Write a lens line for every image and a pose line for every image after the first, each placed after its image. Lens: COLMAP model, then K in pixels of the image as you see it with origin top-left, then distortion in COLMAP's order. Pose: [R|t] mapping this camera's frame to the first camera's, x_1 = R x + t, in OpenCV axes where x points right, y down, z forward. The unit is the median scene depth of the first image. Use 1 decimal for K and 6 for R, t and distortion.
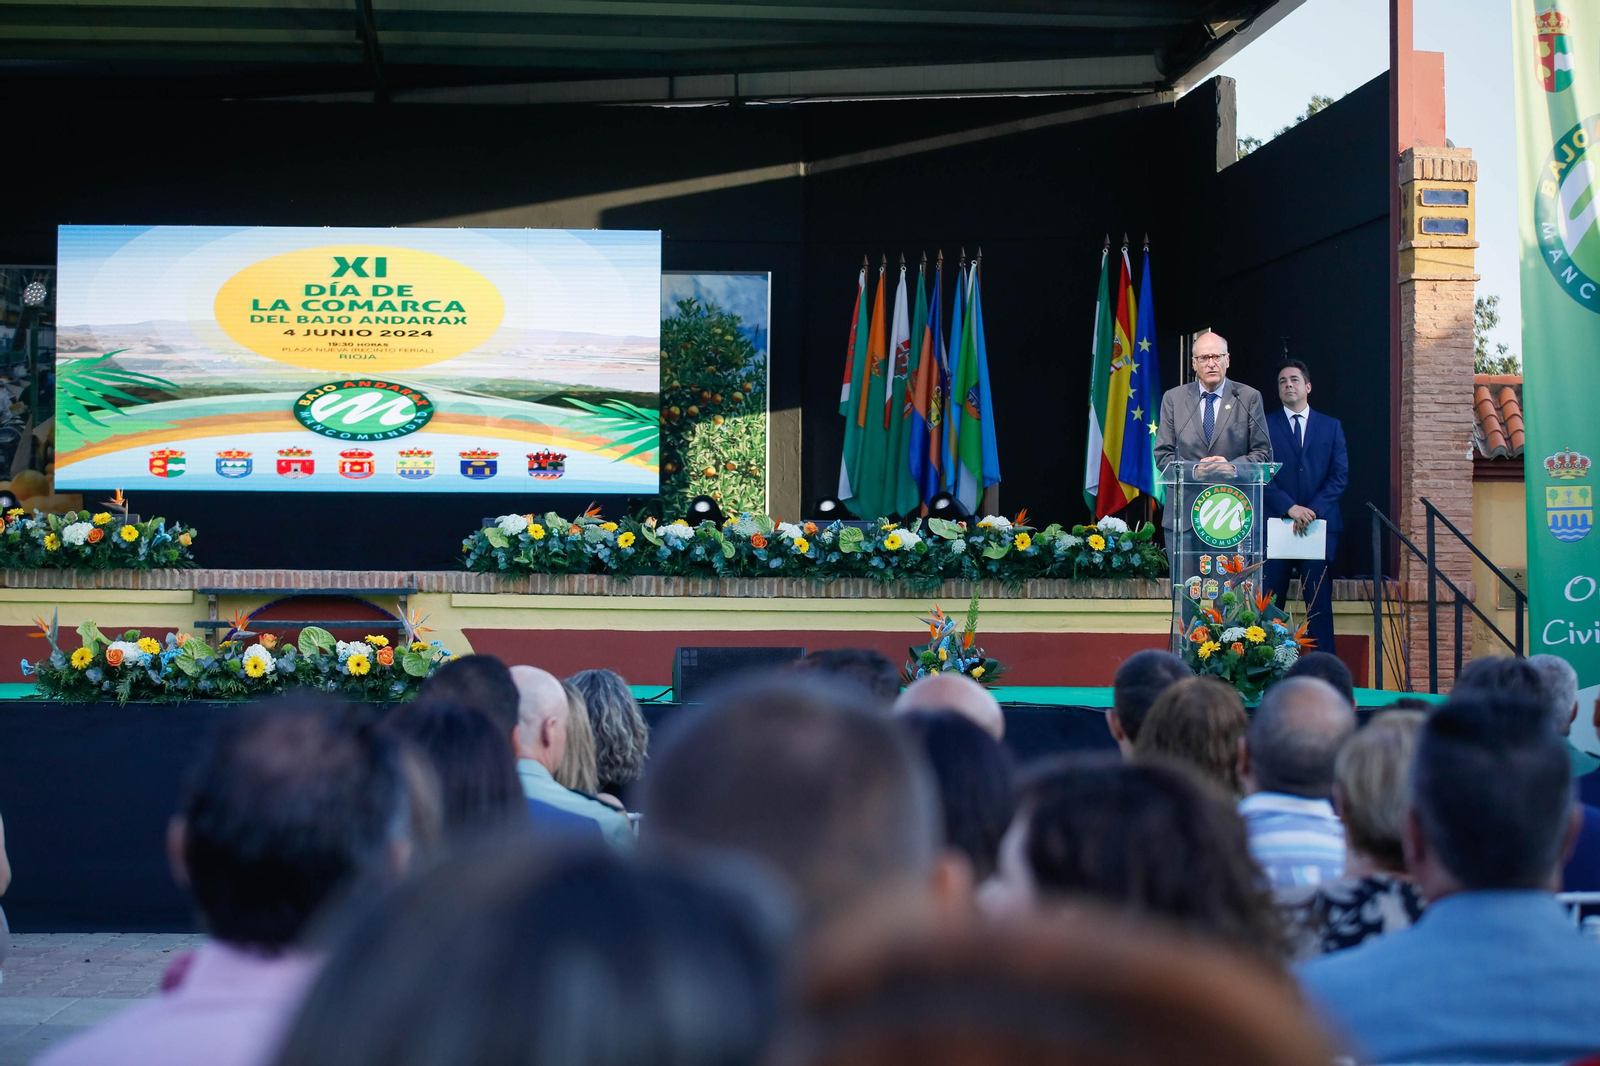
lens RADIAL K [[3549.1, 0, 852.9], [0, 3549.1, 529.6], [0, 0, 1]] dist [-0.223754, 0.202697]
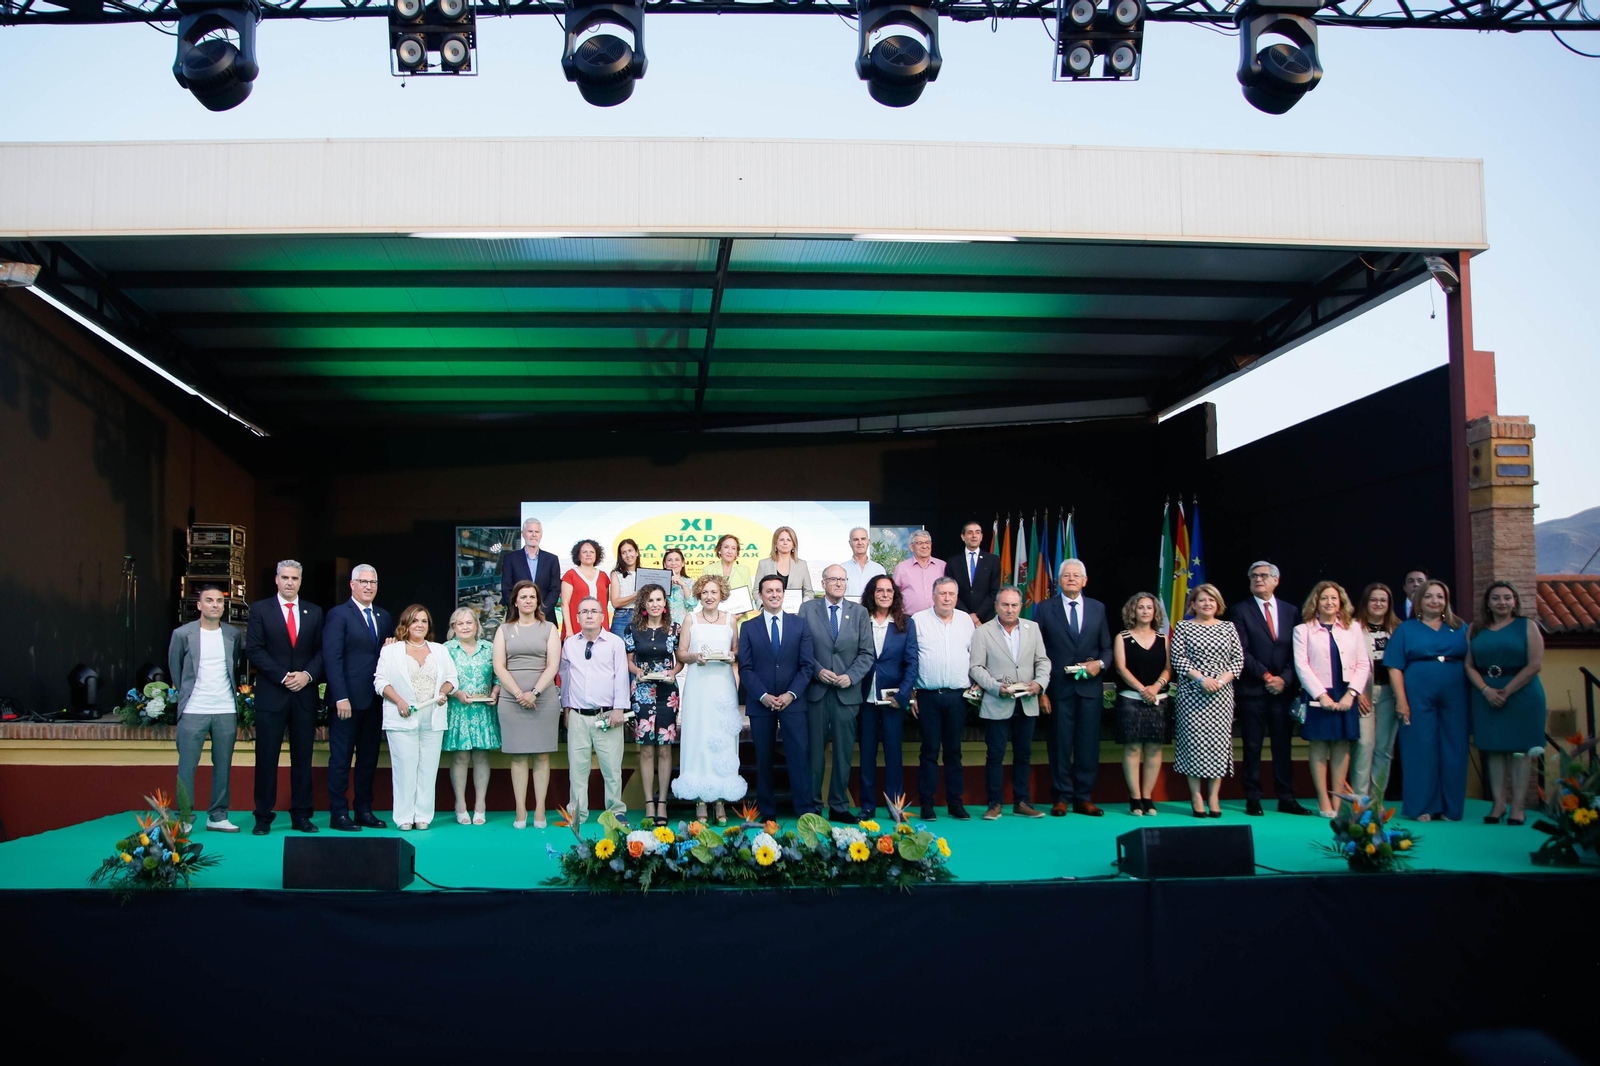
lens RADIAL K [[1222.8, 0, 691.2], [0, 1222.8, 616.5], [0, 0, 1]] dist [-0.051032, 0.002187]
pose [[0.998411, -0.014517, -0.054451, -0.110727], [0.013581, 0.999754, -0.017523, -0.018745], [0.054692, 0.016755, 0.998363, 0.401606]]
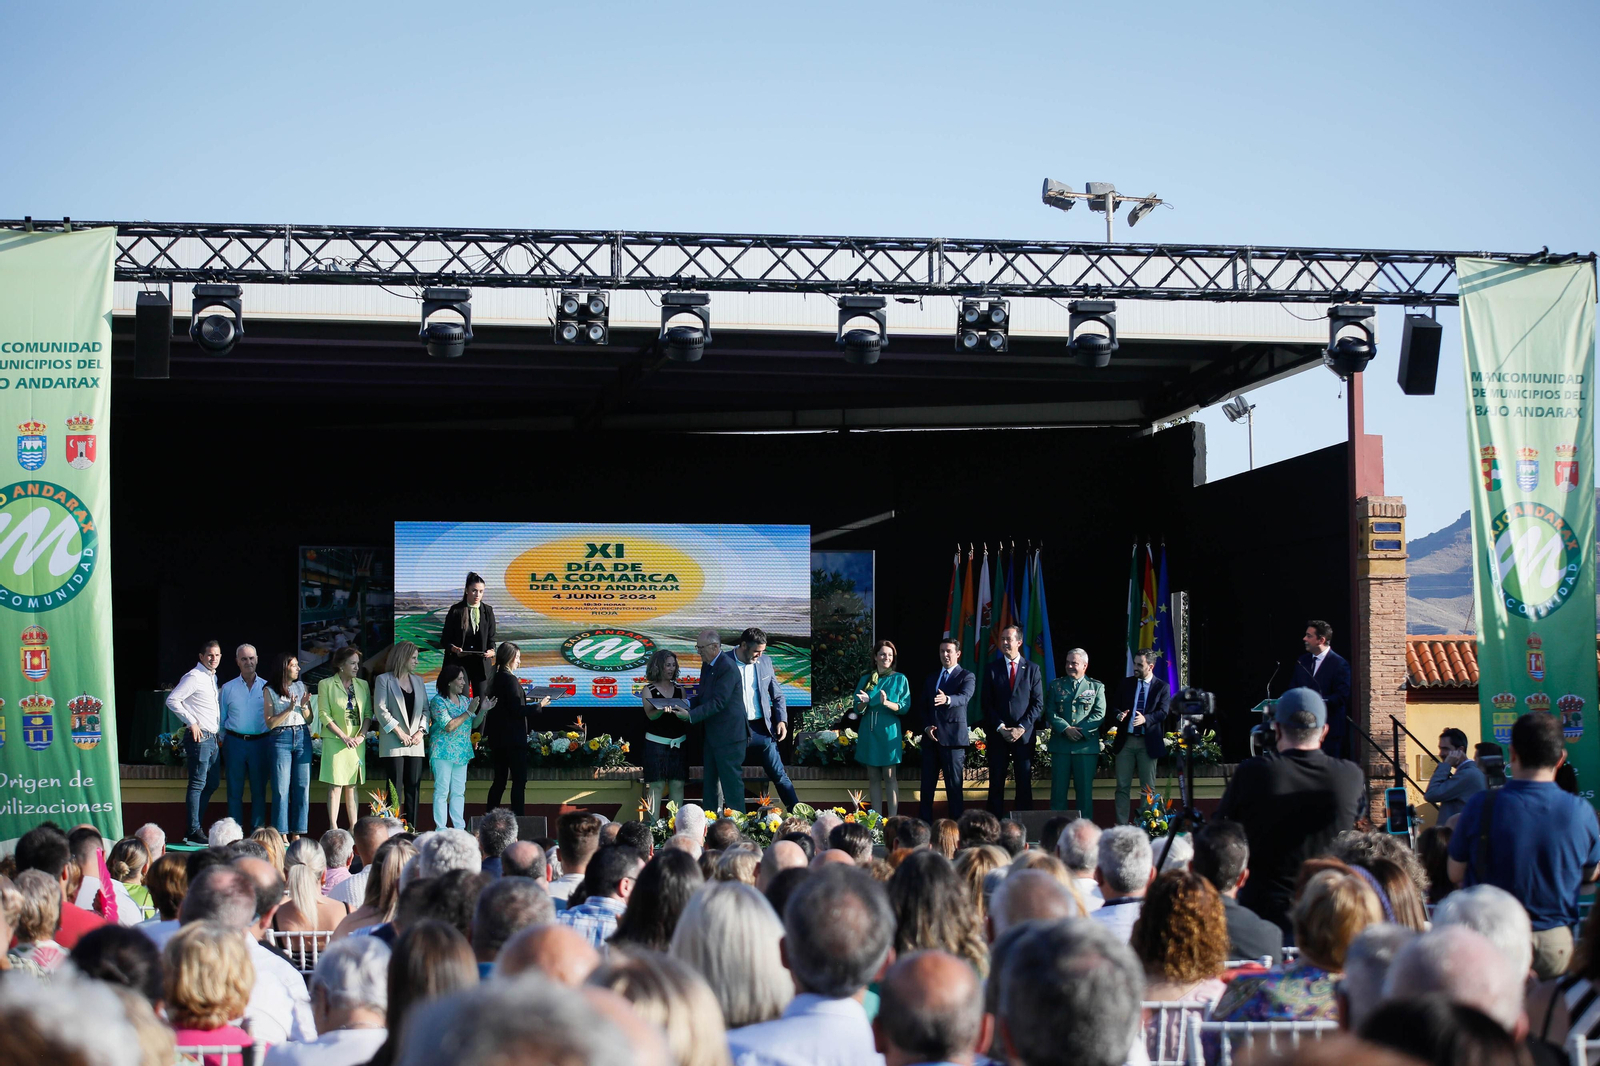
lens RADIAL K [[3896.9, 0, 800.0], [0, 3896.9, 533.0], [0, 0, 1]] dist [-0.329386, 0.471412]
pose [[0.993331, -0.003451, 0.115249, -0.245011], [0.007719, 0.999300, -0.036608, -0.022927], [-0.115042, 0.037253, 0.992662, -0.590136]]
